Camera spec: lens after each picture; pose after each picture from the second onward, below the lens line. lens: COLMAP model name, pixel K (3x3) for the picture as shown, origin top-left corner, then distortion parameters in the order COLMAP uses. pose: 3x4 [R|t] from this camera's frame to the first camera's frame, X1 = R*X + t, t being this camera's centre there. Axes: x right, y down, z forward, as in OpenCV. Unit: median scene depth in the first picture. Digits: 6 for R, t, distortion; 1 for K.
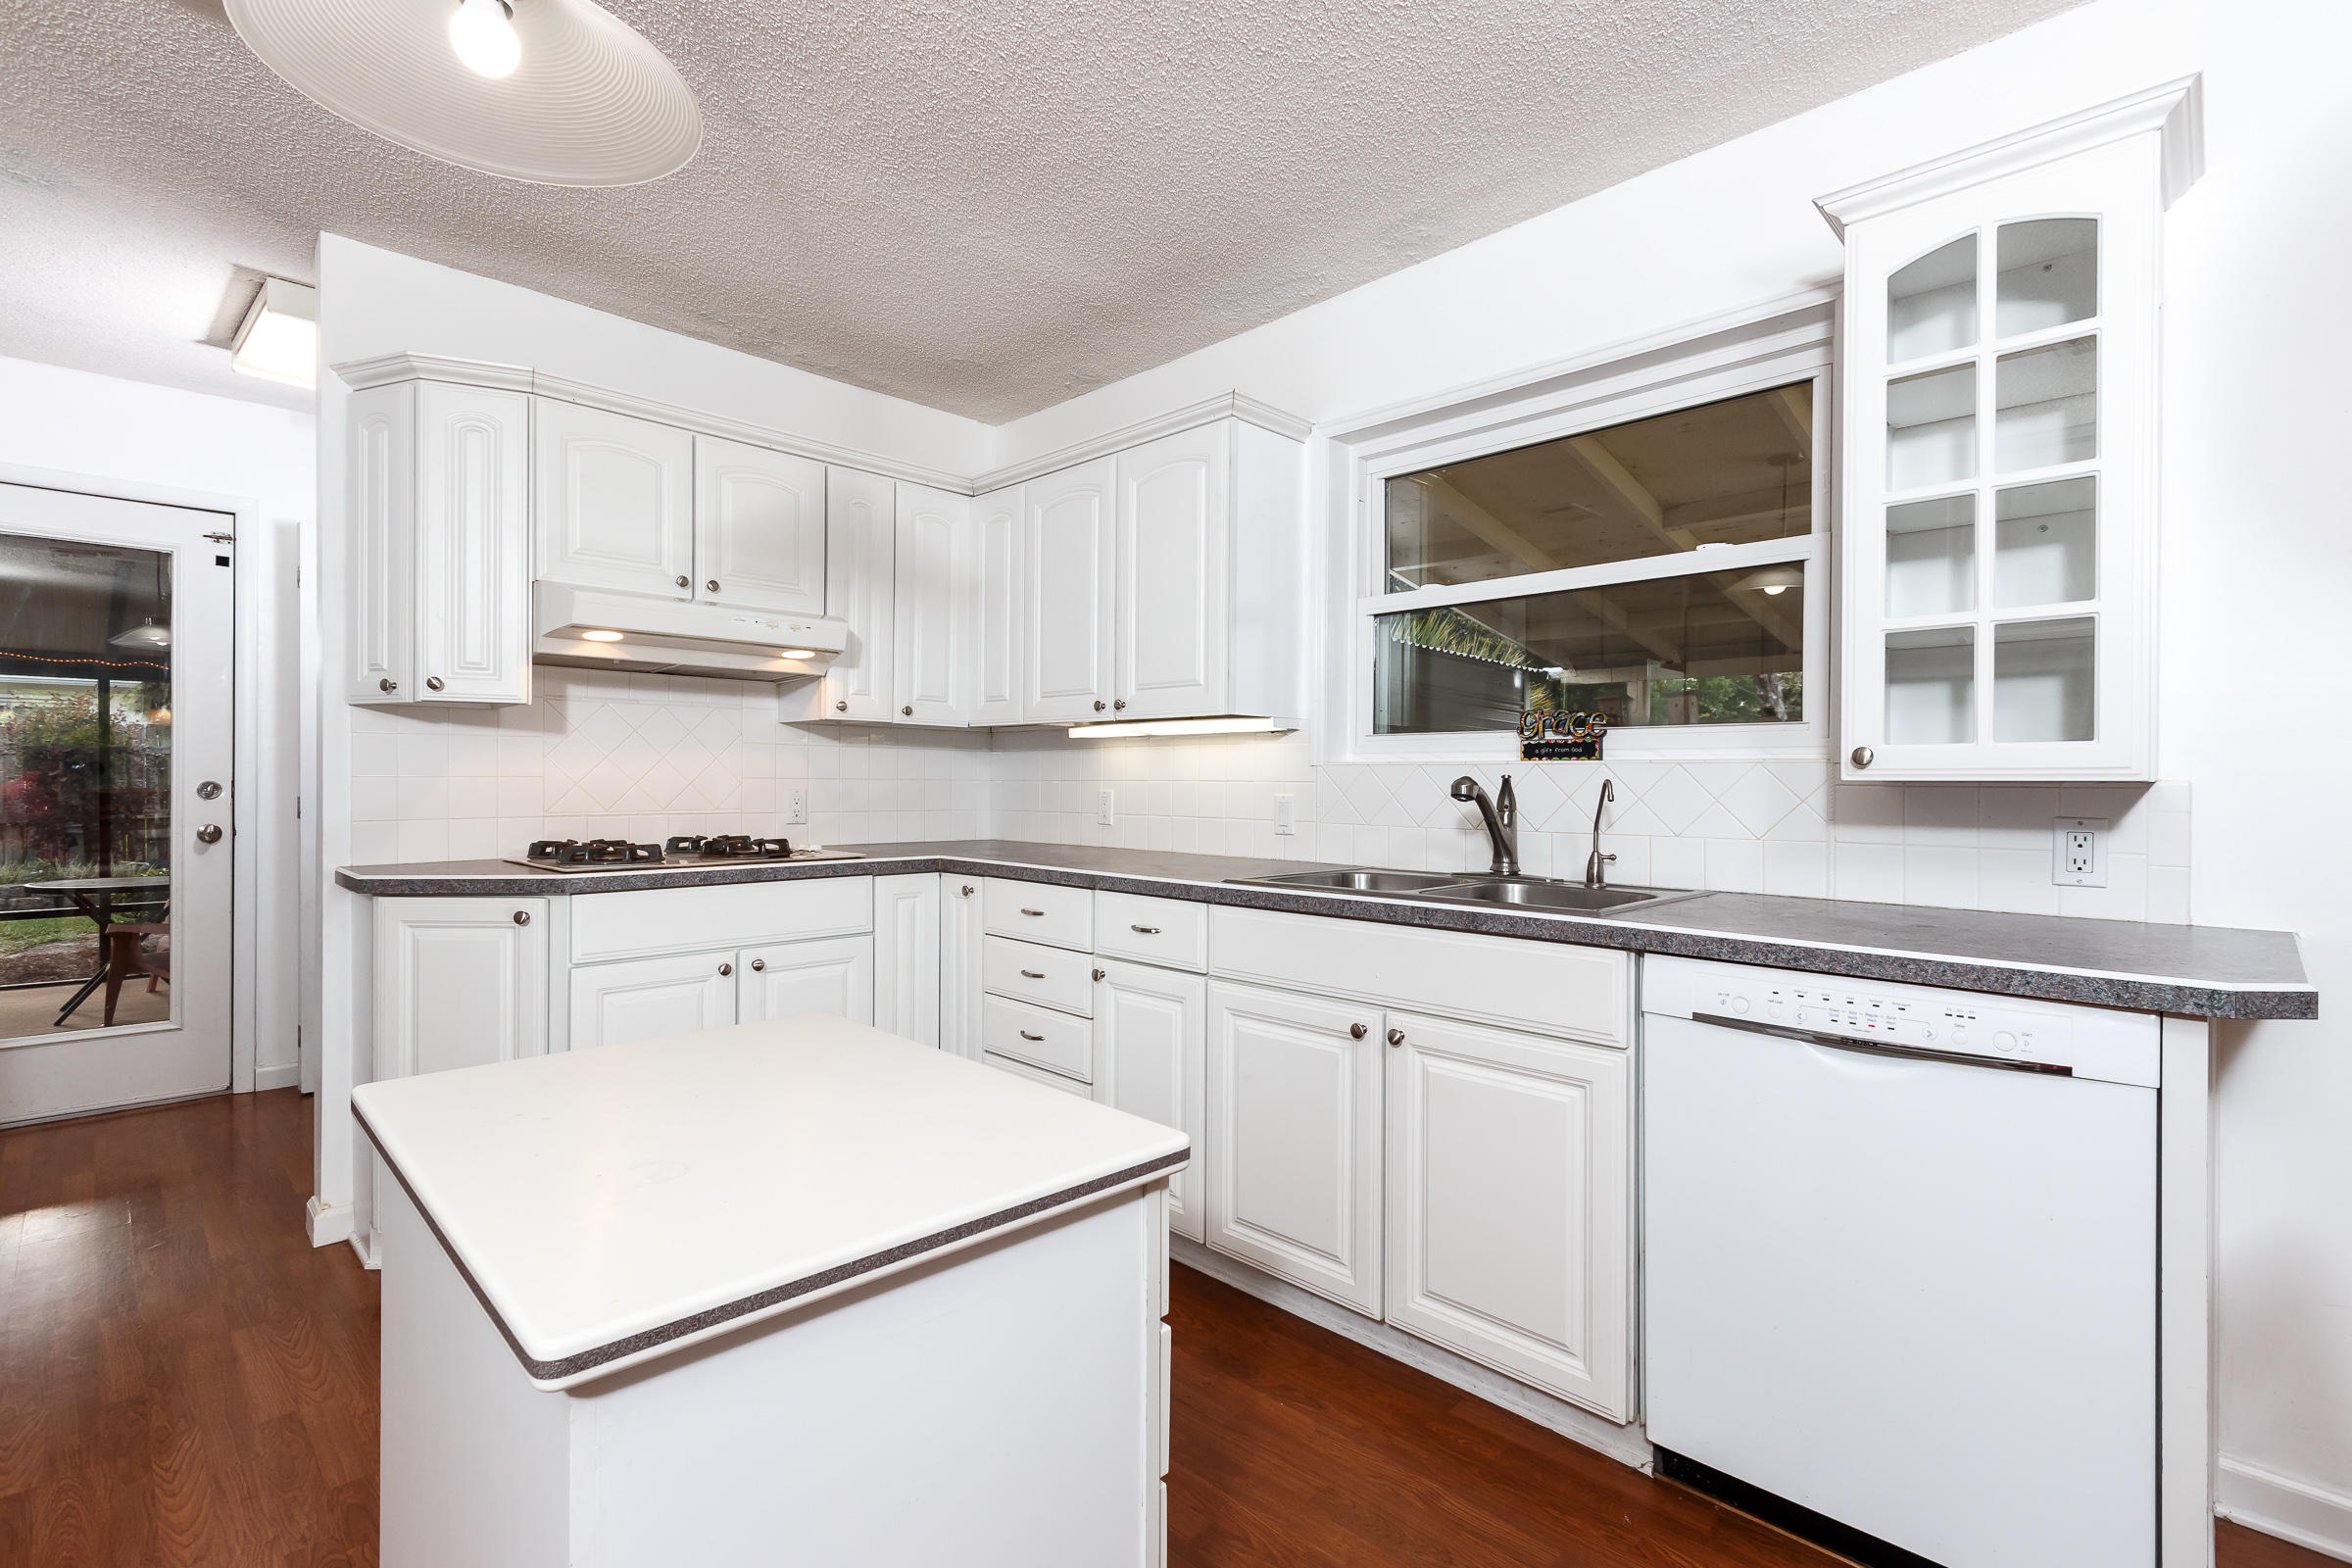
lens RADIAL K [[1069.1, 0, 1160.4], [0, 1069.1, 782.8], [0, 0, 1]] dist [0.001182, 0.000348]
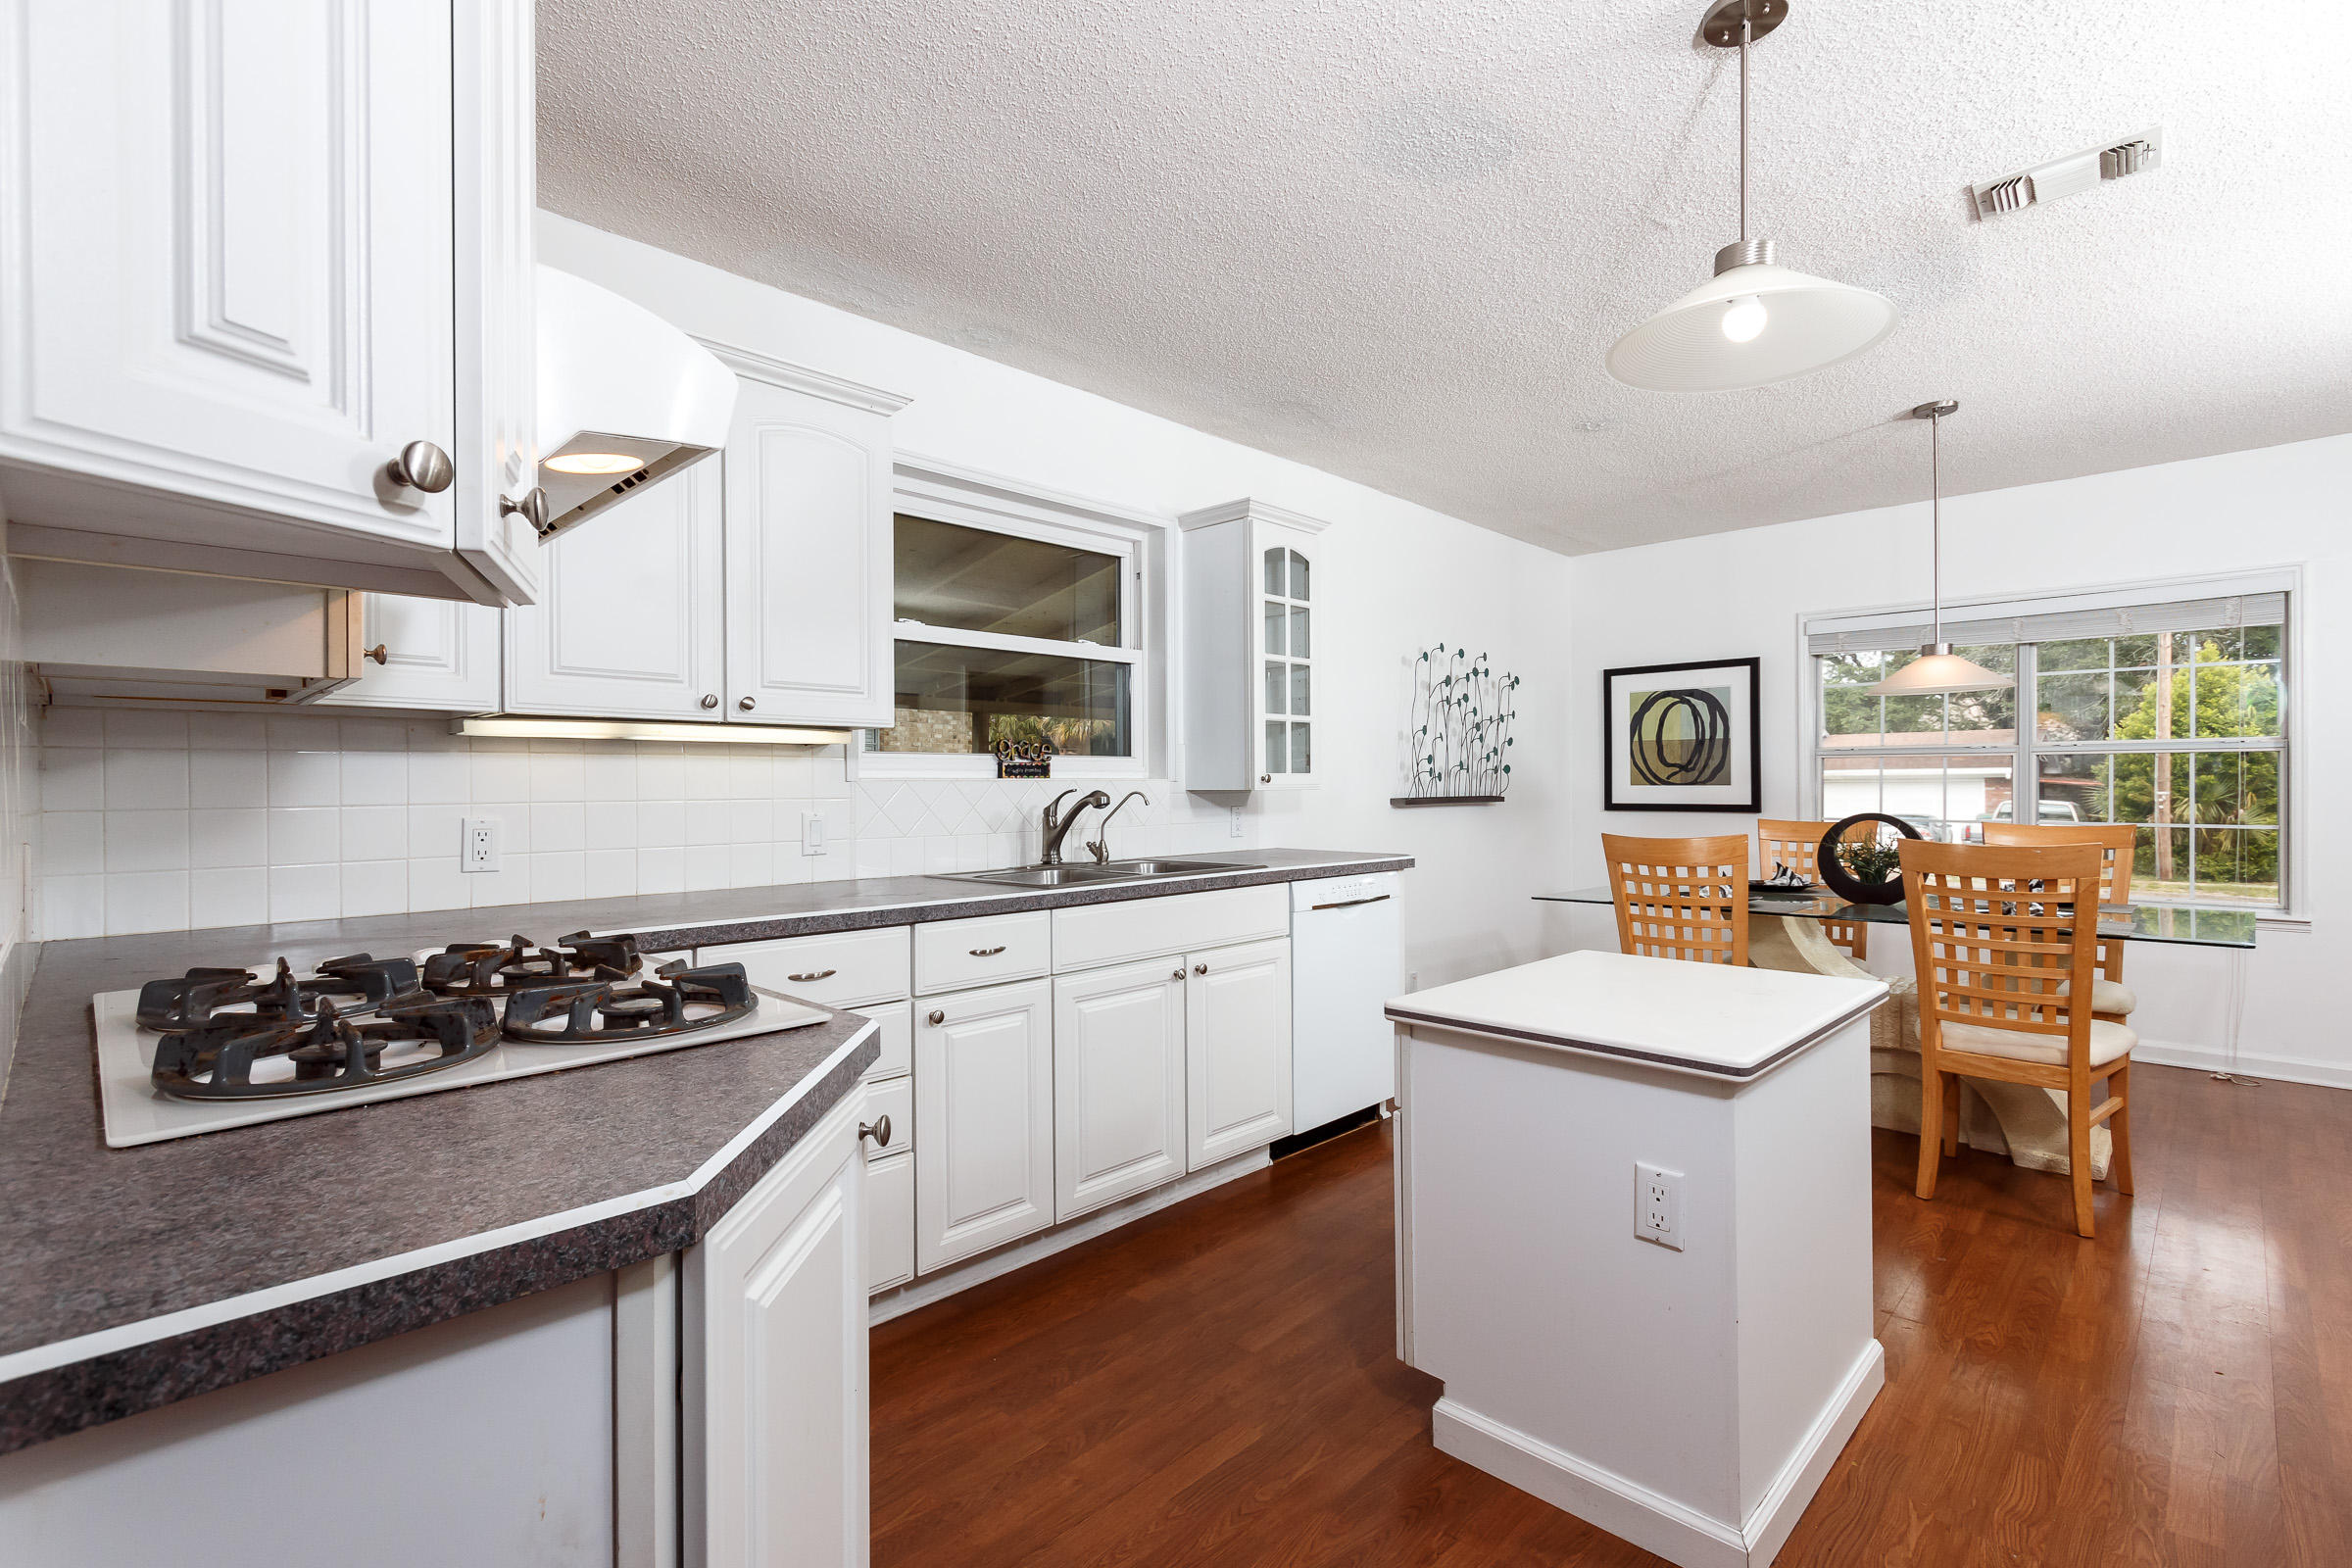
lens RADIAL K [[1069.1, 0, 1160.4], [0, 1069.1, 782.8], [0, 0, 1]] dist [0.001182, 0.000348]
pose [[-0.006837, -0.002759, 0.999973, -0.932685], [0.011006, 0.999935, 0.002834, -0.016030], [-0.999916, 0.011026, -0.006807, 0.800163]]
